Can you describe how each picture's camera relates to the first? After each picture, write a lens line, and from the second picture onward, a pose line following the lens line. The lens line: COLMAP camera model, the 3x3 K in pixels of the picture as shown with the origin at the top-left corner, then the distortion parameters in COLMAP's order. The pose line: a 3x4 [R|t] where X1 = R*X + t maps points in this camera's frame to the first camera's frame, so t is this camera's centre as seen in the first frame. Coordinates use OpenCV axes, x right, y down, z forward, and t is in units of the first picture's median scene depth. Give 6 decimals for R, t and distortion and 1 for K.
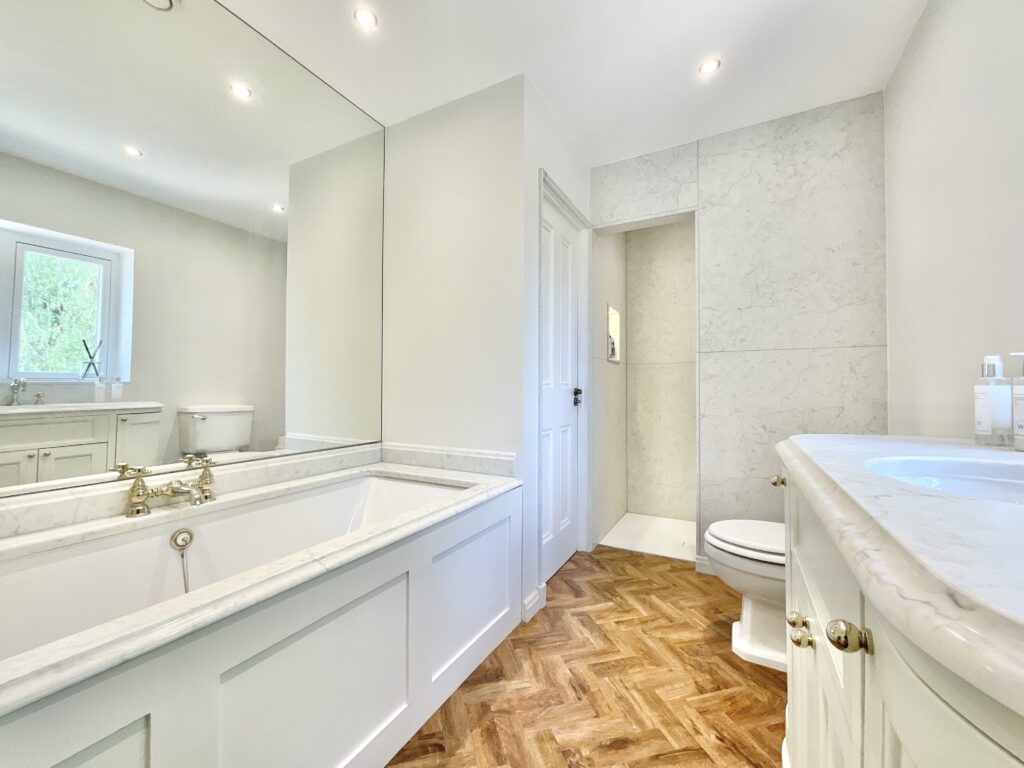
lens RADIAL K [[415.2, 0, 512.0], [0, 415.2, 384.0], [0, 0, 1]] dist [0.000690, 0.000144]
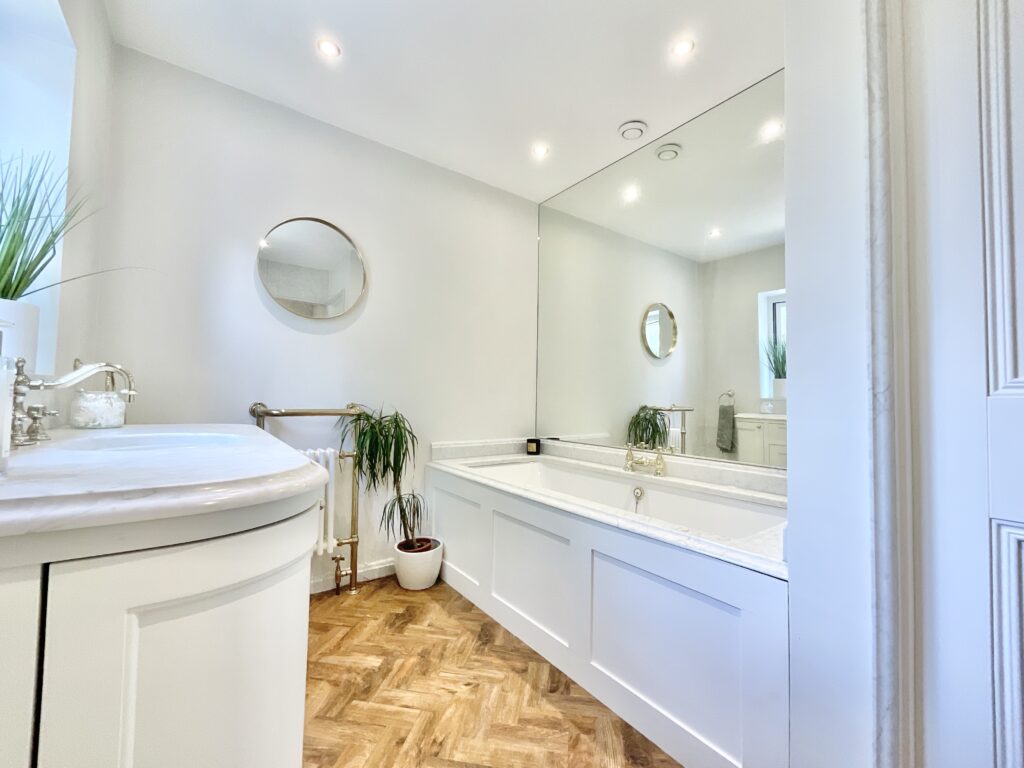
lens RADIAL K [[415.2, 0, 512.0], [0, 415.2, 384.0], [0, 0, 1]] dist [0.000690, 0.000144]
pose [[-0.429001, -0.045616, -0.902152, 0.941608], [-0.004846, 0.998826, -0.048200, 0.030895], [0.903291, -0.016306, -0.428718, 1.315490]]
